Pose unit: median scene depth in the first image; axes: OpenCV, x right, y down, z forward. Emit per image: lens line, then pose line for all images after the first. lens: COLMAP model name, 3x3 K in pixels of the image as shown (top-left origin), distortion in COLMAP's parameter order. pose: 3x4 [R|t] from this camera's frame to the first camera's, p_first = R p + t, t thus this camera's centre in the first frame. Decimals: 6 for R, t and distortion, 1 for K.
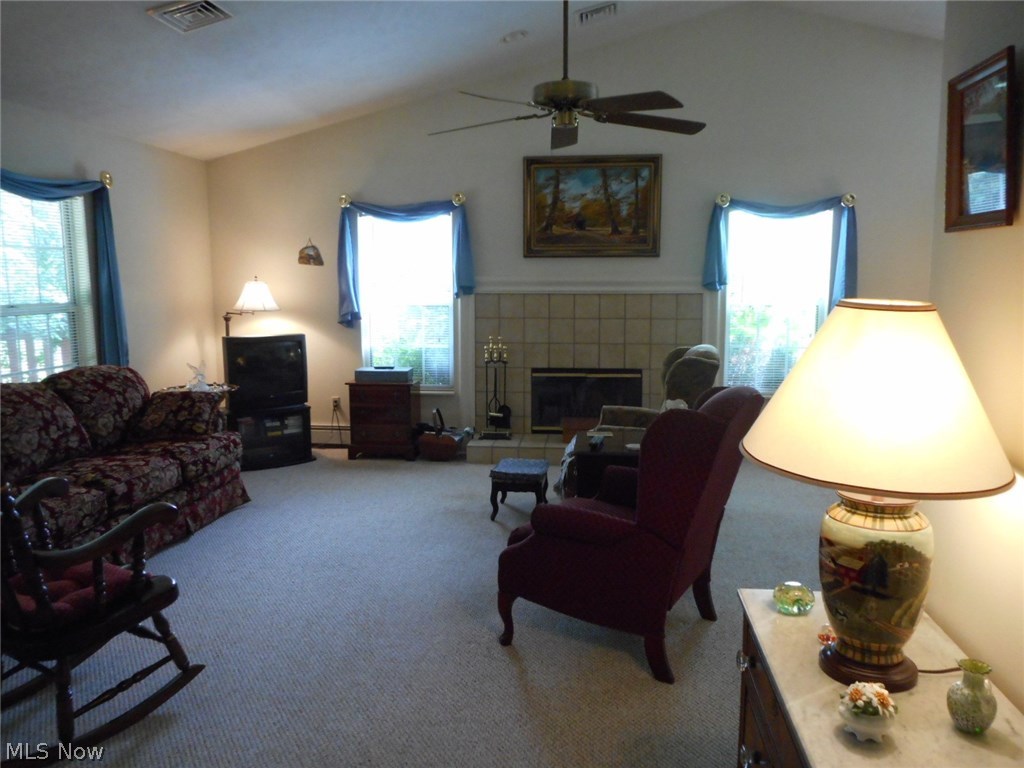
lens RADIAL K [[765.1, 0, 512.3], [0, 765.1, 386.2], [0, 0, 1]] dist [0.010826, -0.014824]
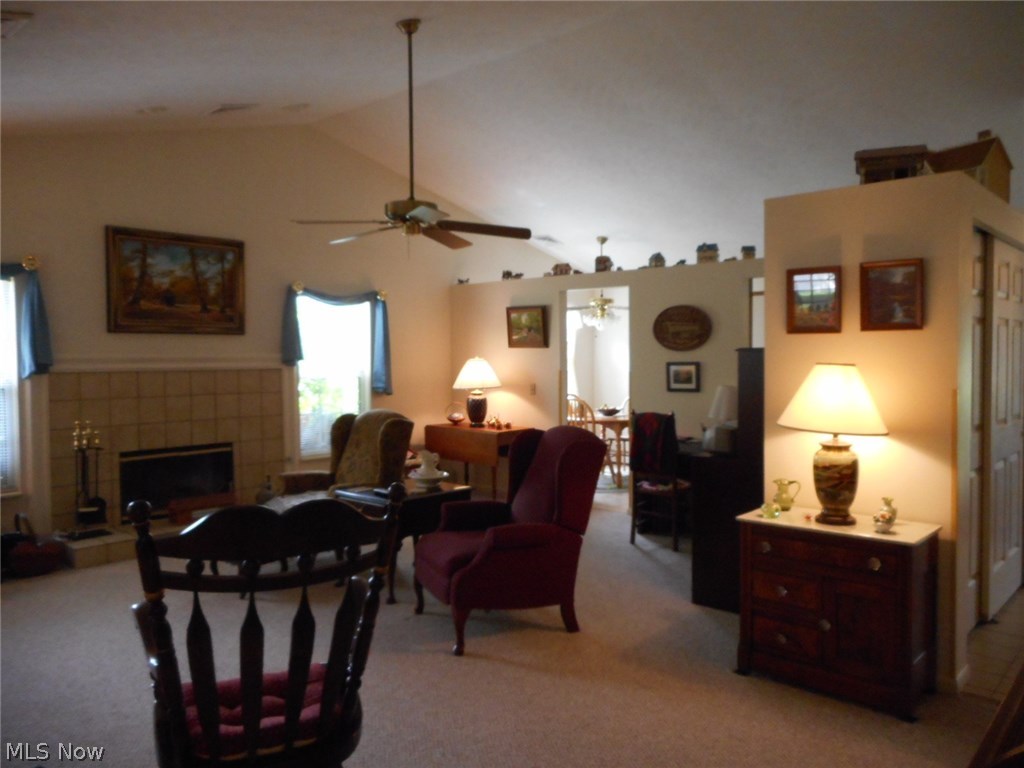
lens RADIAL K [[765.1, 0, 510.0], [0, 765.1, 382.5], [0, 0, 1]] dist [0.010826, -0.014824]
pose [[0.590862, -0.029135, 0.806247, -0.450104], [0.113167, 0.992460, -0.047071, -0.011417], [-0.798797, 0.119053, 0.589704, 0.084656]]
